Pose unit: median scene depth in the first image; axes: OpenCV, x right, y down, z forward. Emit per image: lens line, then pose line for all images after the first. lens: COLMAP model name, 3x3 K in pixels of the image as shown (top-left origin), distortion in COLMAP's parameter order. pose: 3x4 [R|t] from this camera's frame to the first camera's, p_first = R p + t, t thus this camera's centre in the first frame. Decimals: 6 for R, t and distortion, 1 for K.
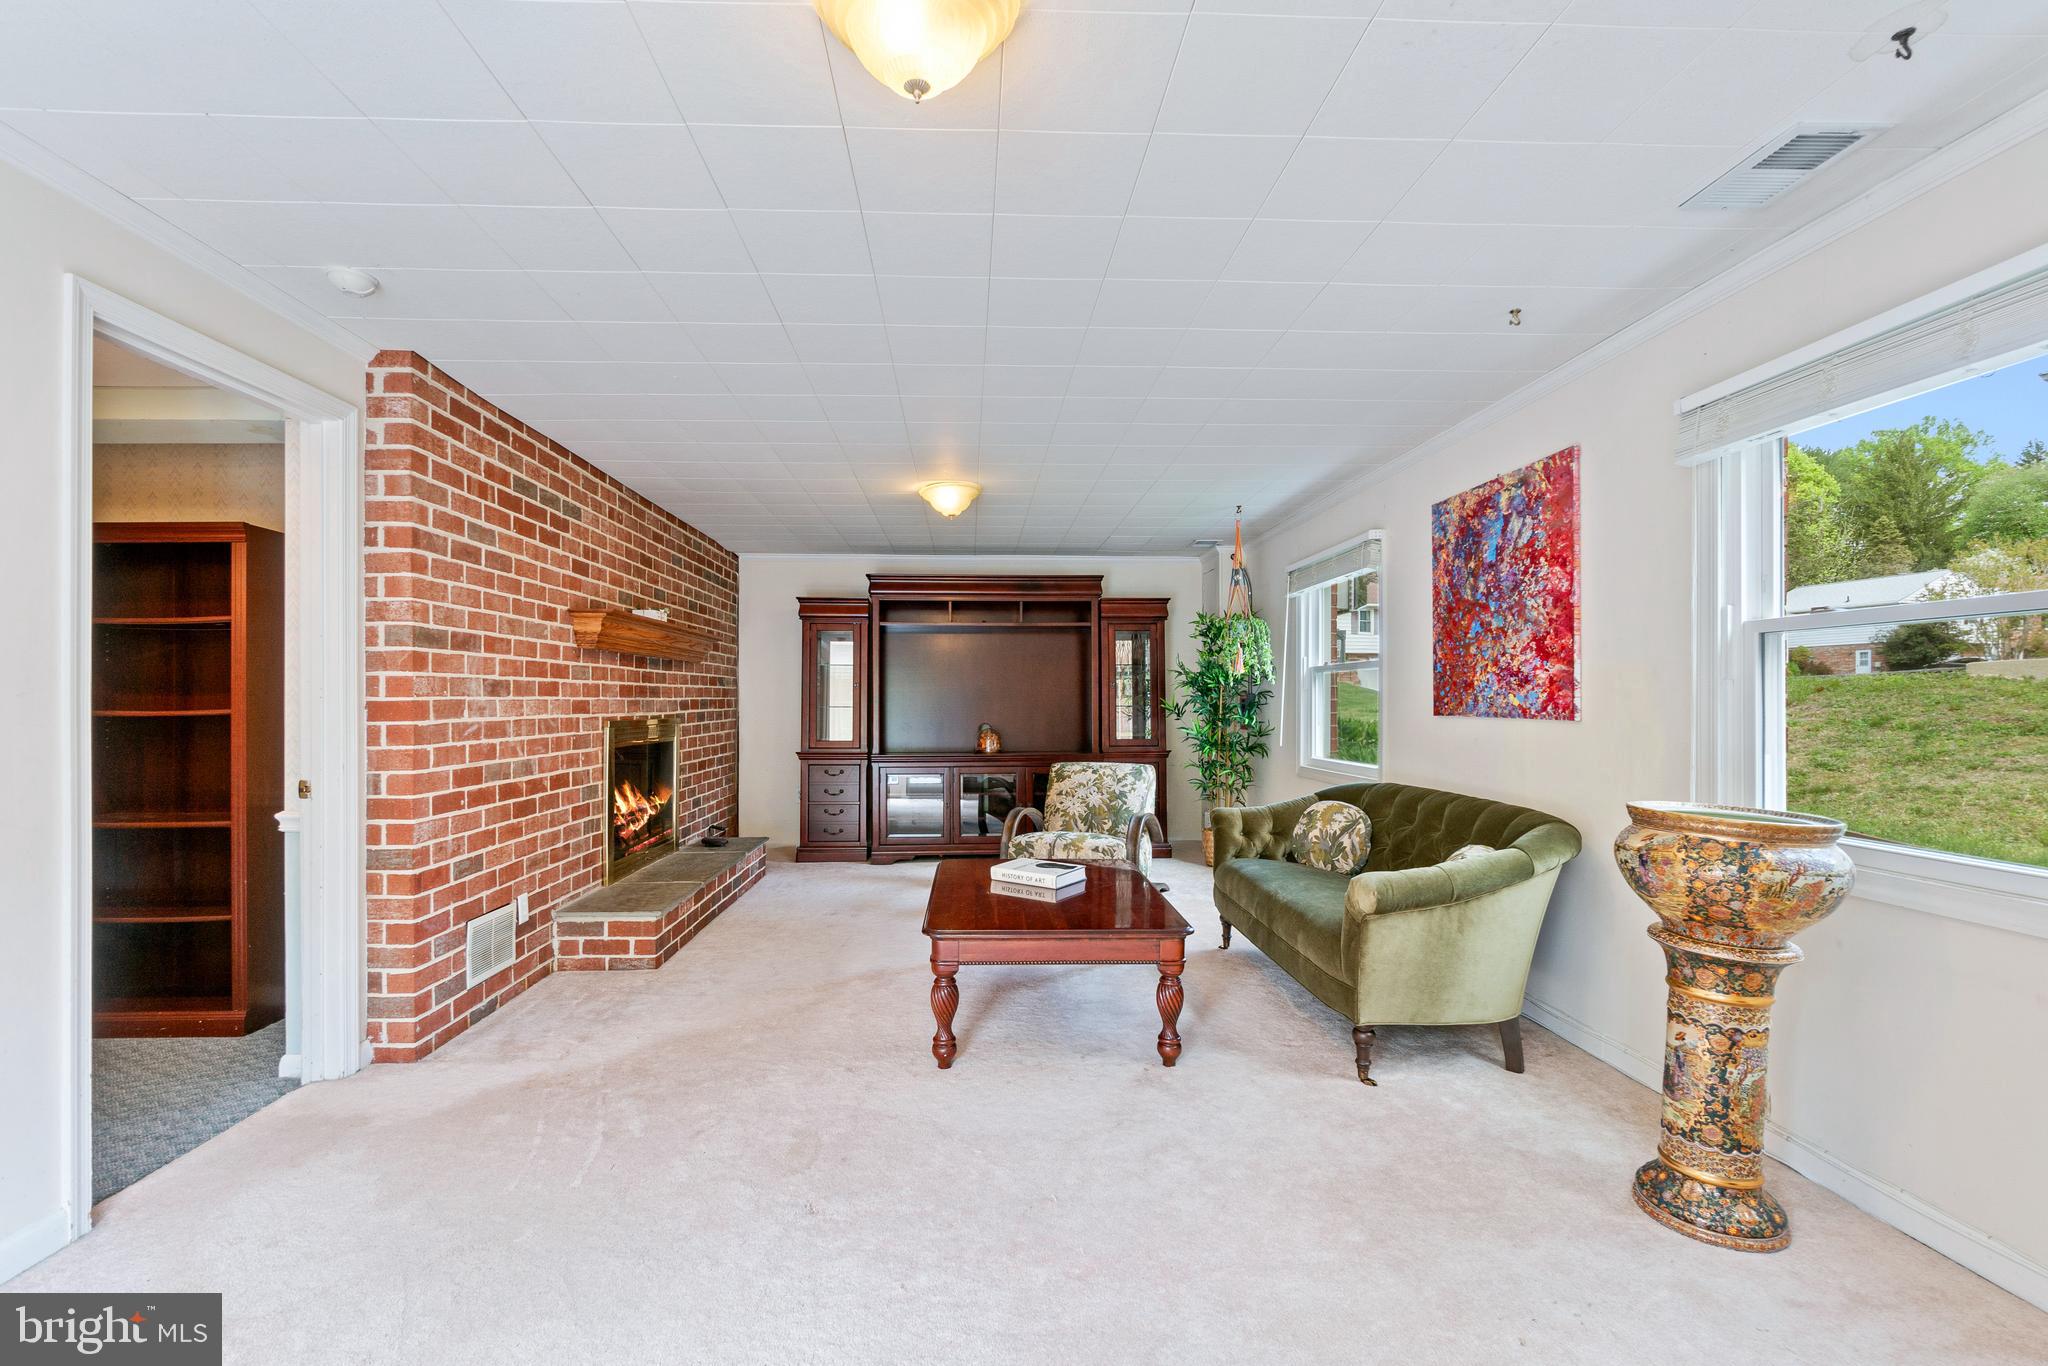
lens RADIAL K [[881.8, 0, 1017.6], [0, 881.8, 698.4], [0, 0, 1]] dist [-0.001300, -0.000343]
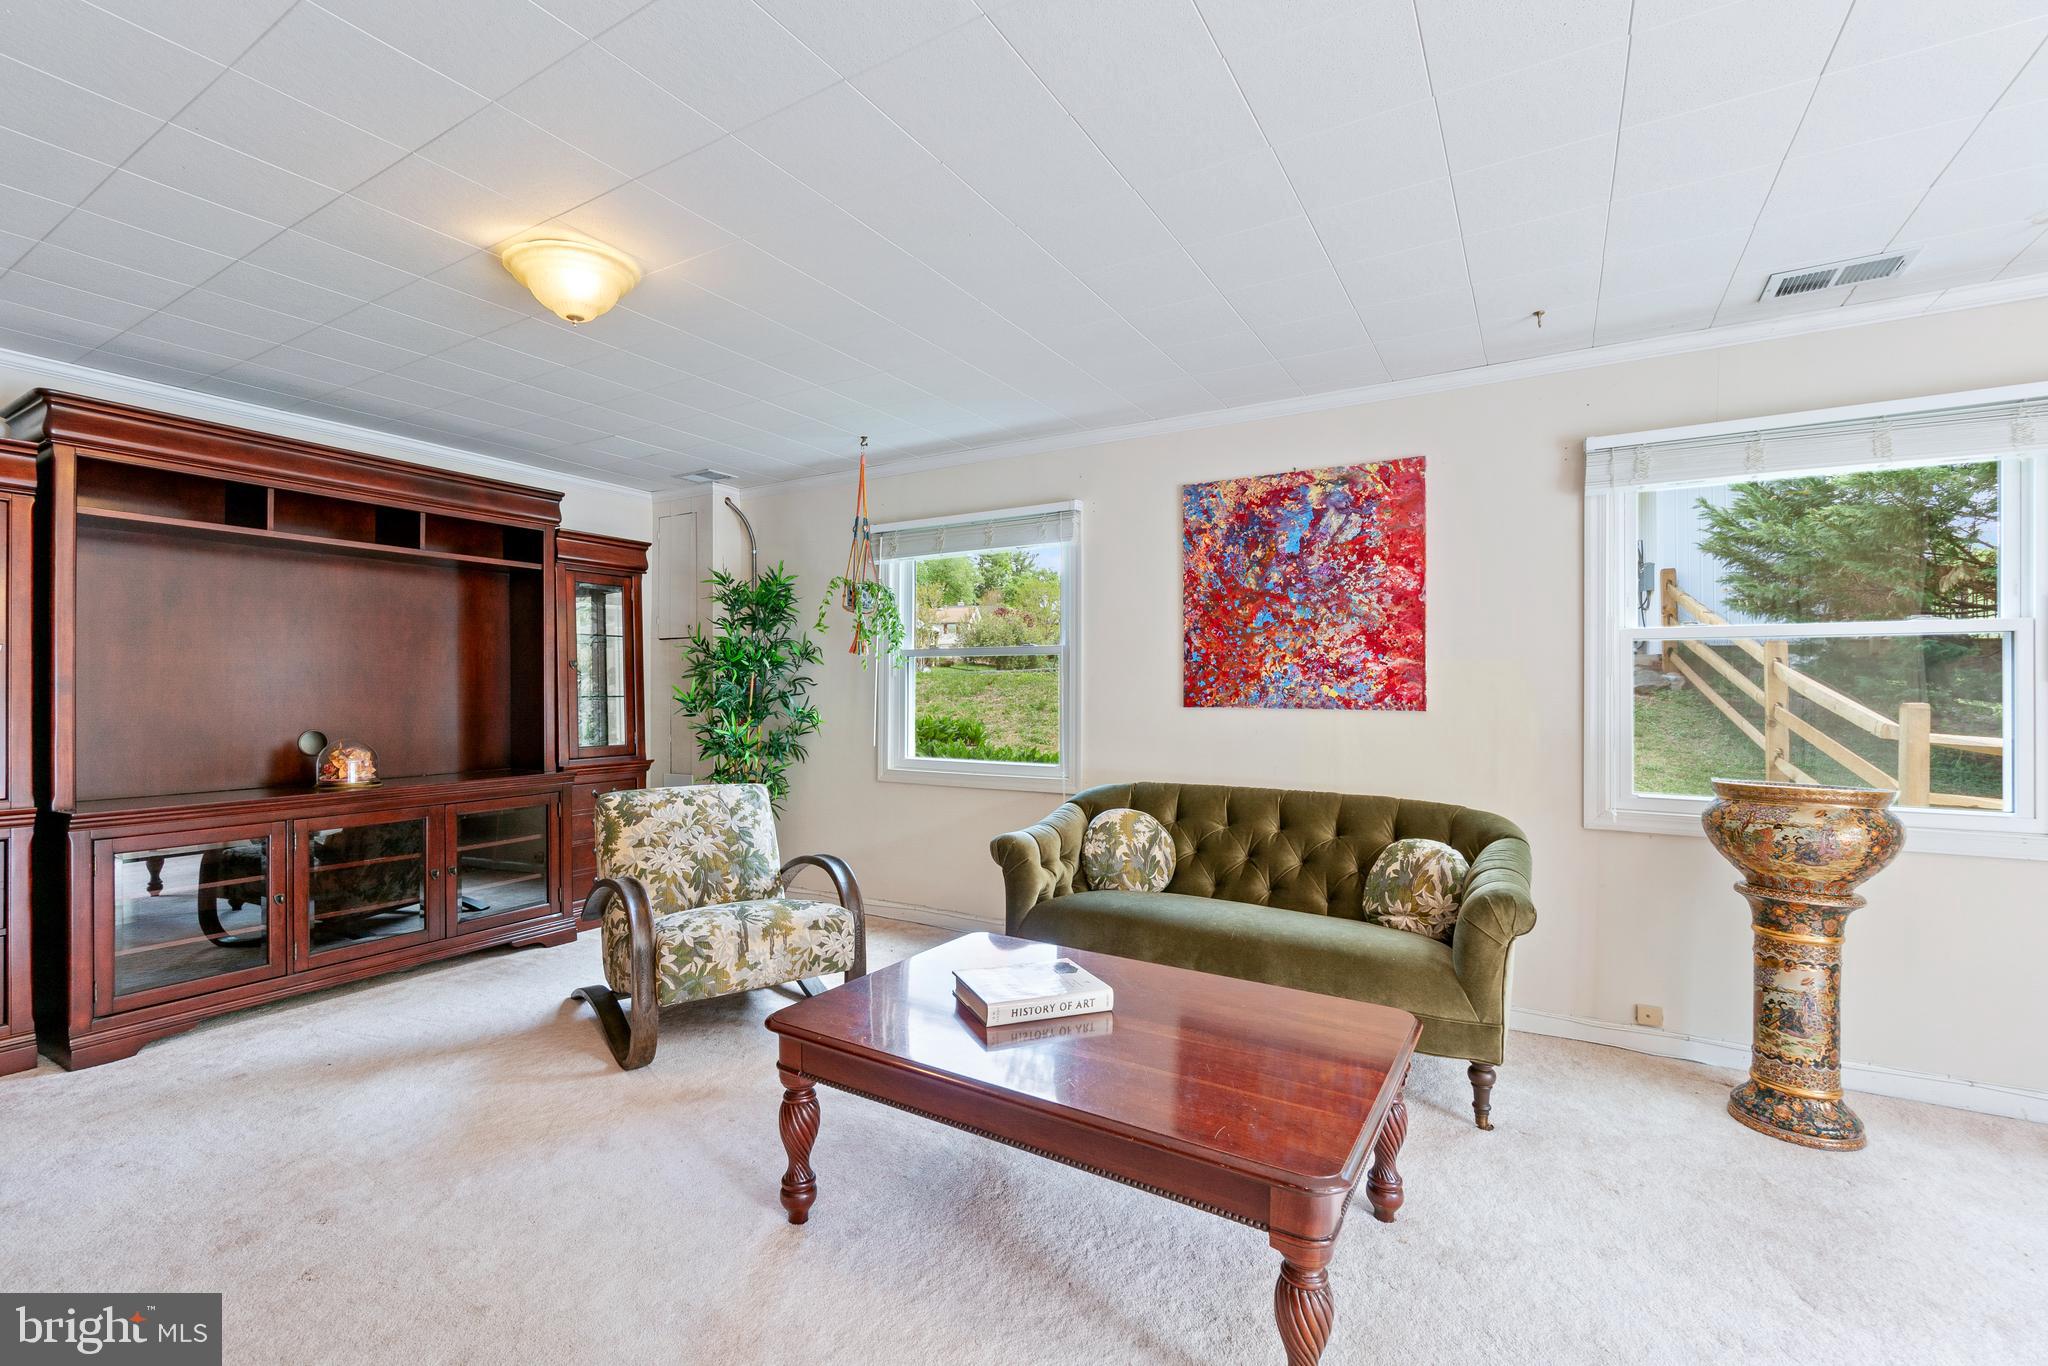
lens RADIAL K [[881.8, 0, 1020.8], [0, 881.8, 683.4], [0, 0, 1]] dist [-0.001300, -0.000343]
pose [[0.561080, 0.013866, 0.827646, -0.481144], [-0.007541, 0.999904, -0.011641, 0.007204], [-0.827728, 0.000290, 0.561130, 0.721517]]
